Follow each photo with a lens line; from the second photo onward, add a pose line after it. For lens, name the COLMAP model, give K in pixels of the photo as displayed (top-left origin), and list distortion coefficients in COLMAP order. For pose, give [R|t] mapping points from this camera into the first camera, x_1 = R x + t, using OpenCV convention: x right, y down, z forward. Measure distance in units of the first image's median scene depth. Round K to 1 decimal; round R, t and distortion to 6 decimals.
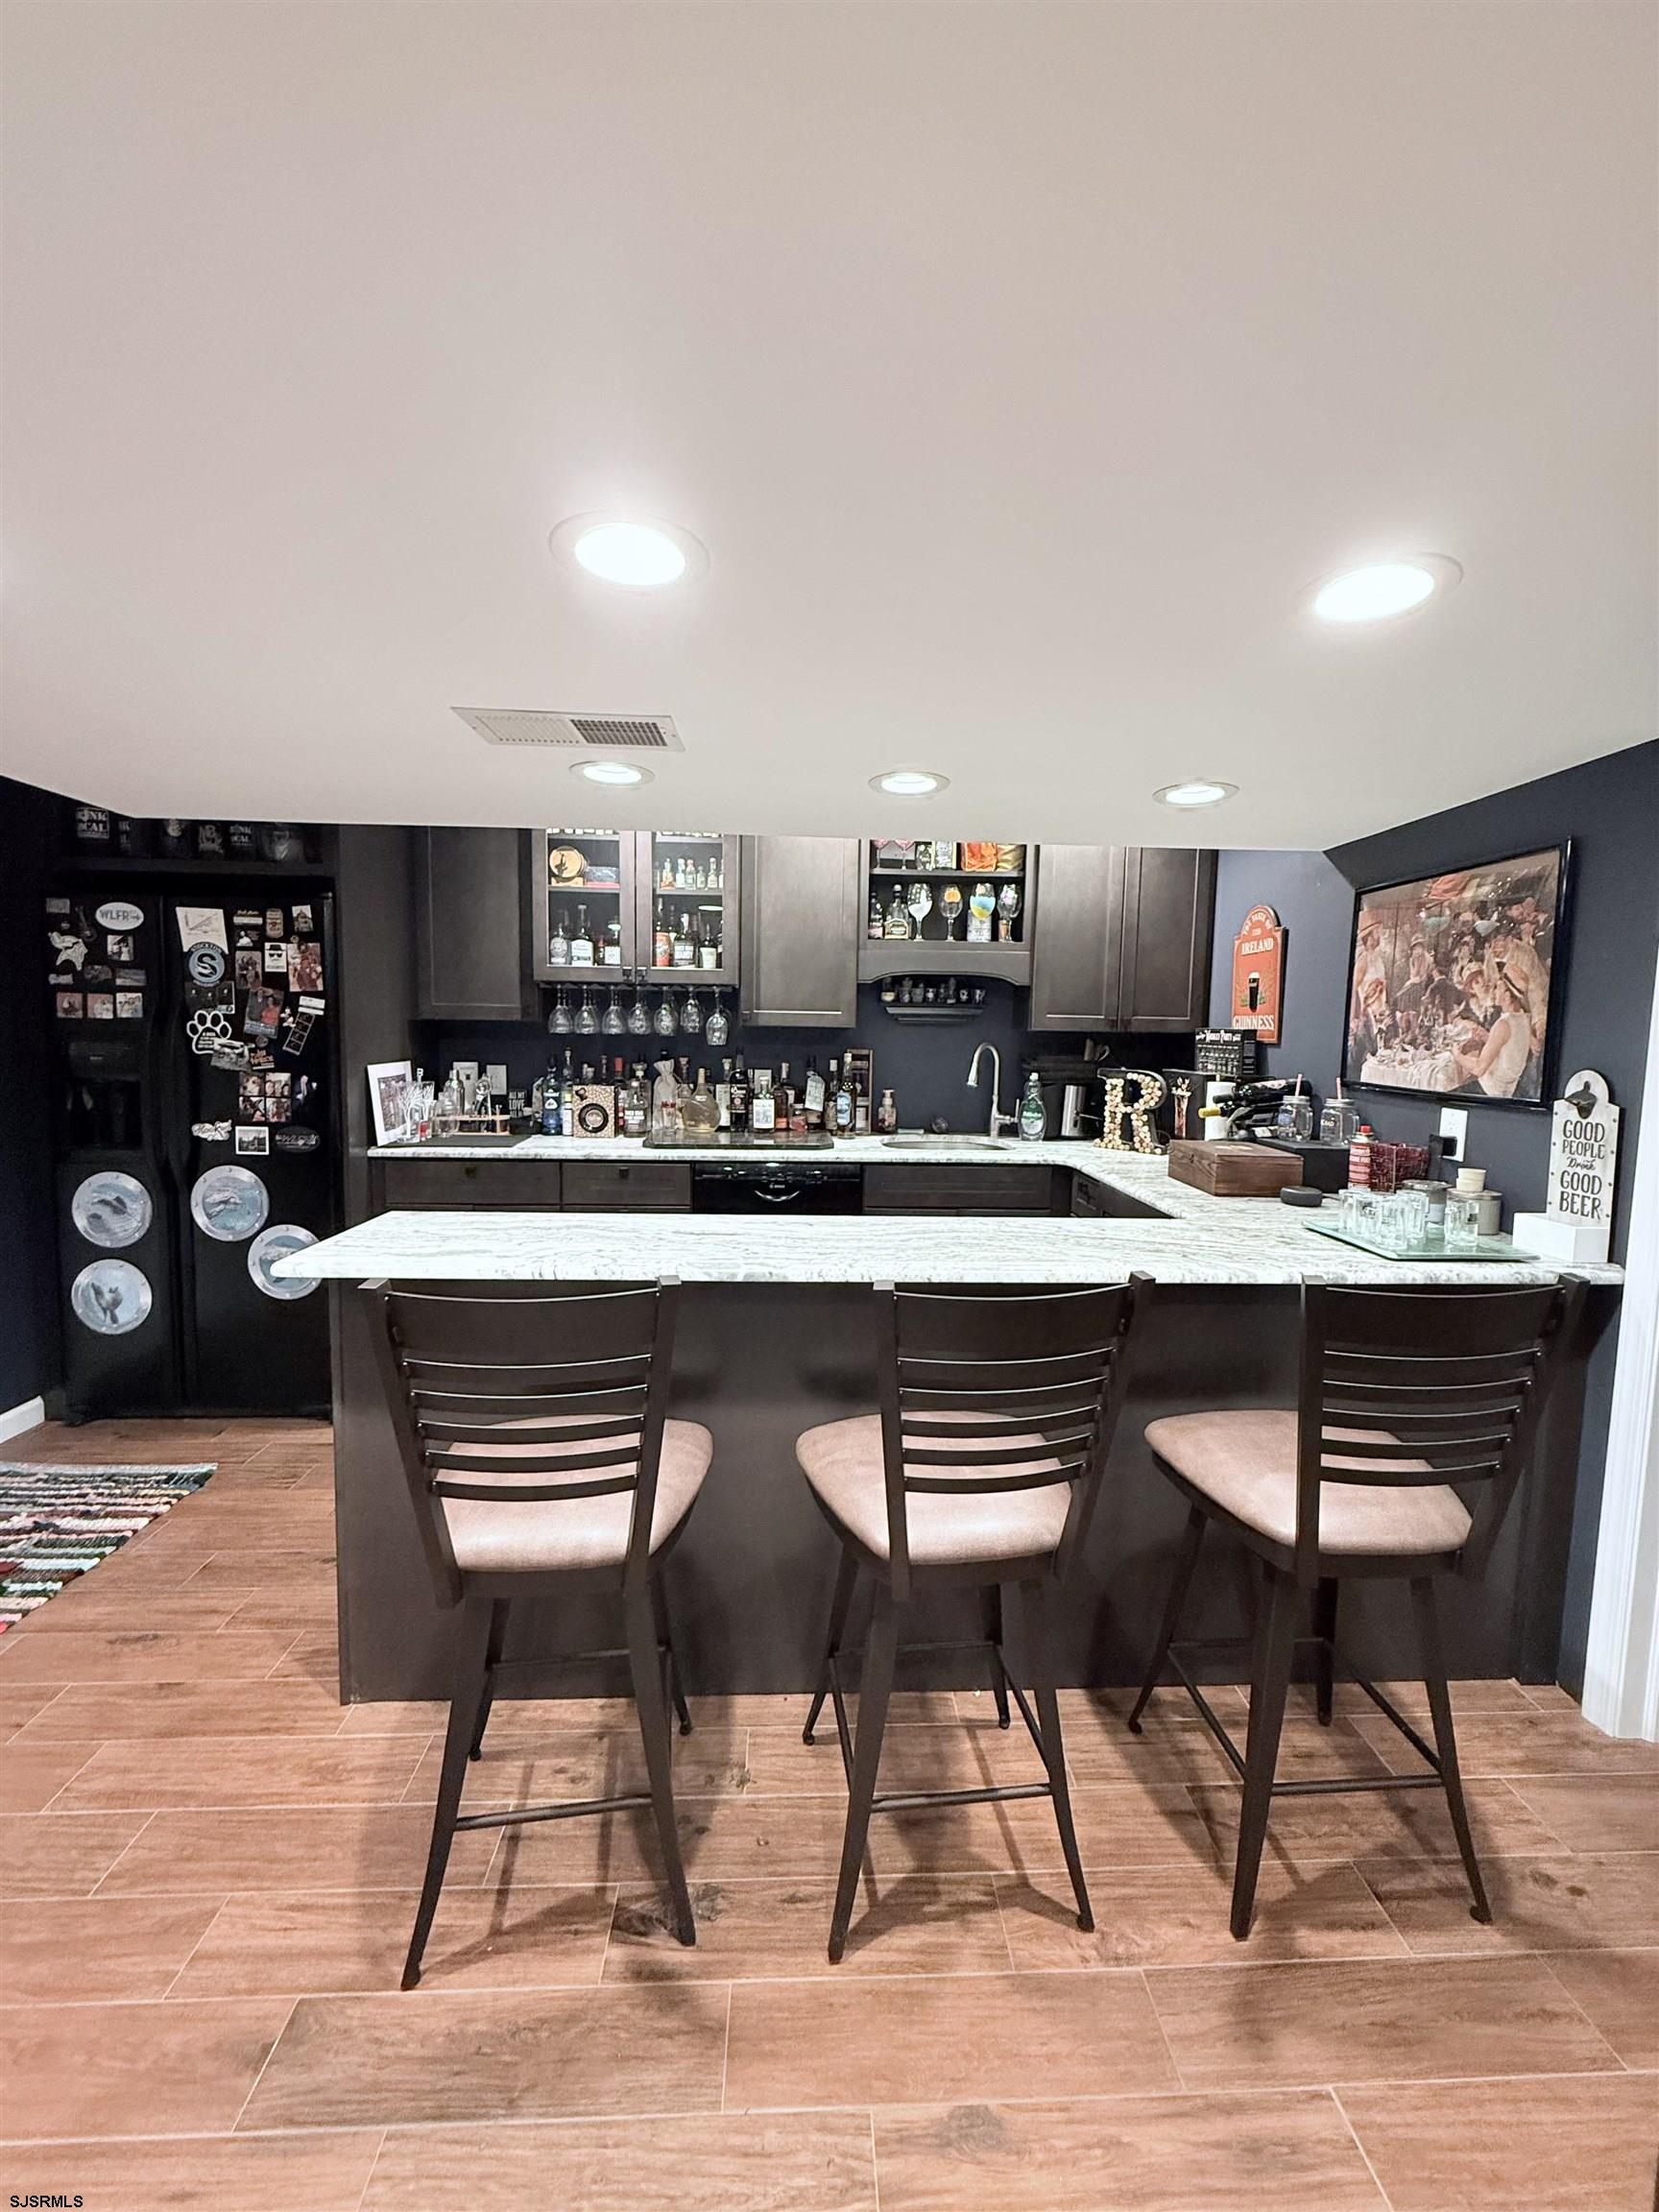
lens RADIAL K [[876.9, 0, 833.0], [0, 876.9, 1098.8], [0, 0, 1]] dist [0.004158, -0.000775]
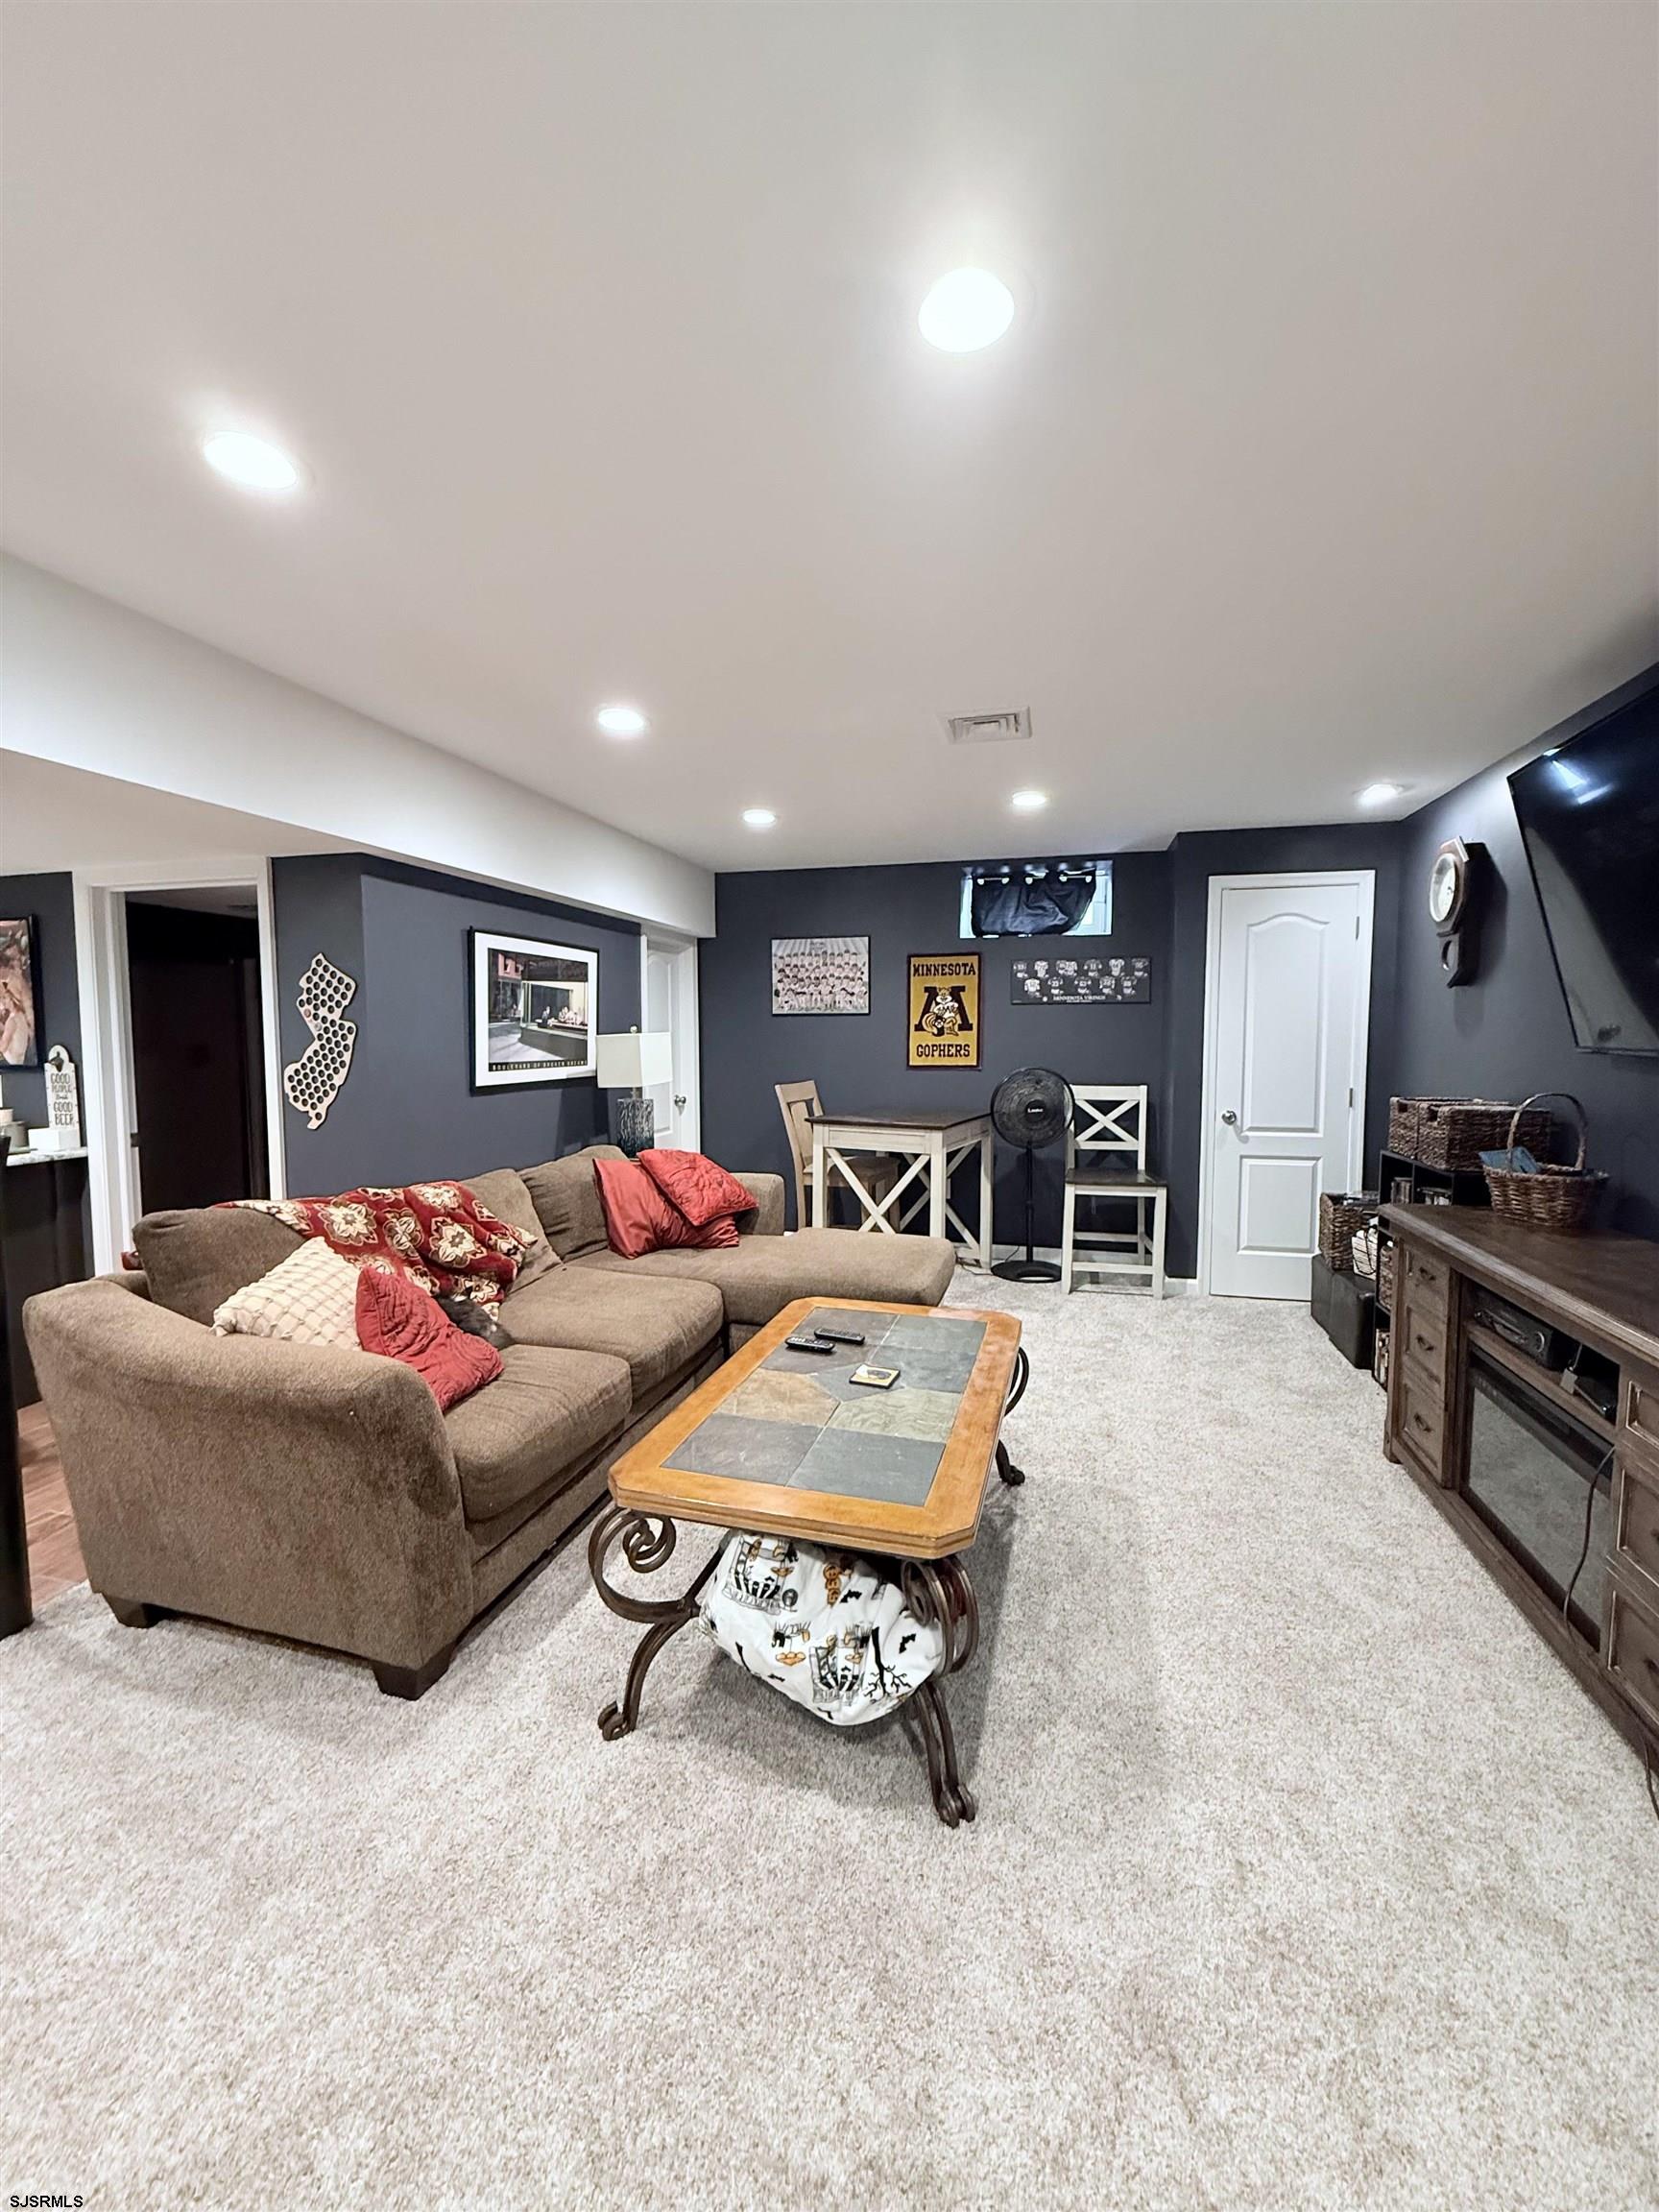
lens RADIAL K [[876.9, 0, 832.2], [0, 876.9, 1100.8], [0, 0, 1]] dist [0.004158, -0.000775]
pose [[0.296142, -0.093638, 0.950543, -0.259138], [0.083360, 0.993919, 0.071940, 0.053320], [-0.951499, 0.057933, 0.302147, -0.677604]]
